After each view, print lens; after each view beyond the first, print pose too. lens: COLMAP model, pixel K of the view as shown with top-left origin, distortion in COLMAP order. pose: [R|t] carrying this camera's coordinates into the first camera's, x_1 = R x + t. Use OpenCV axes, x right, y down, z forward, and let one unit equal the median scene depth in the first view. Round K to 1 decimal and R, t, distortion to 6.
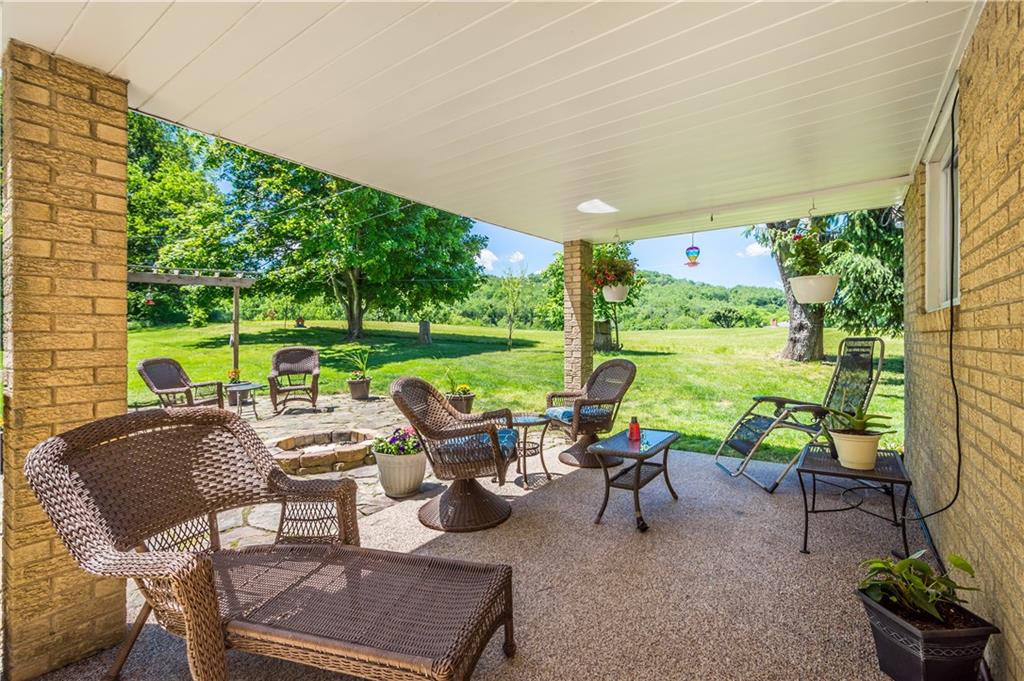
lens RADIAL K [[465.9, 0, 512.0], [0, 465.9, 340.5], [0, 0, 1]] dist [-0.002829, -0.000248]
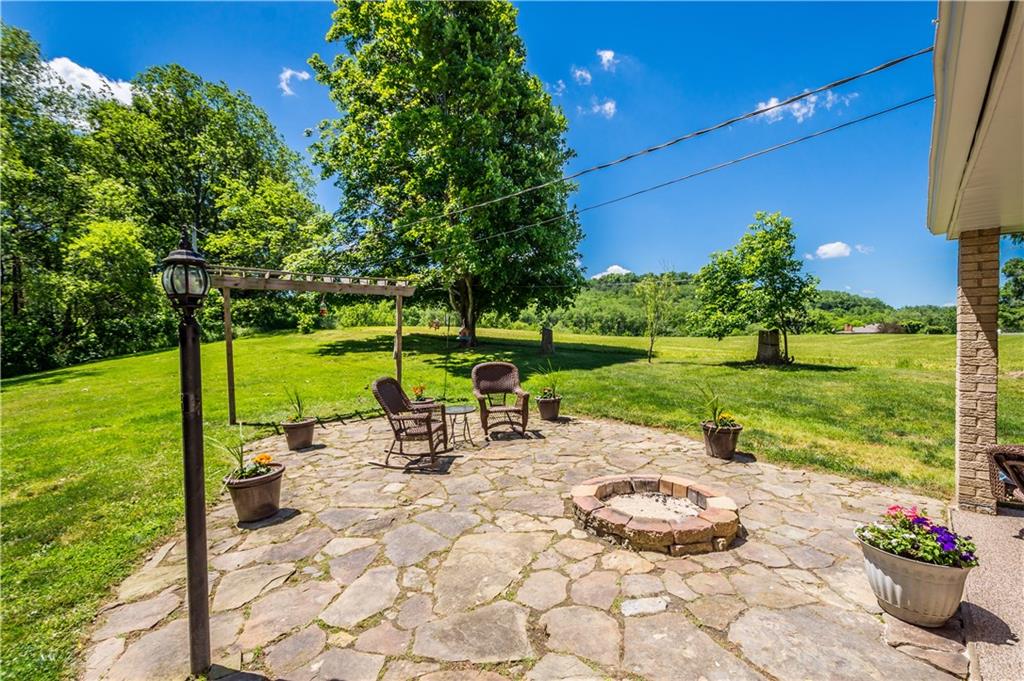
lens RADIAL K [[452.6, 0, 512.0], [0, 452.6, 340.5], [0, 0, 1]] dist [0.002412, 0.000016]
pose [[0.994504, 0.004023, -0.104618, -0.147219], [-0.004917, 0.999954, -0.008291, -0.009071], [0.104580, 0.008760, 0.994478, 0.061463]]
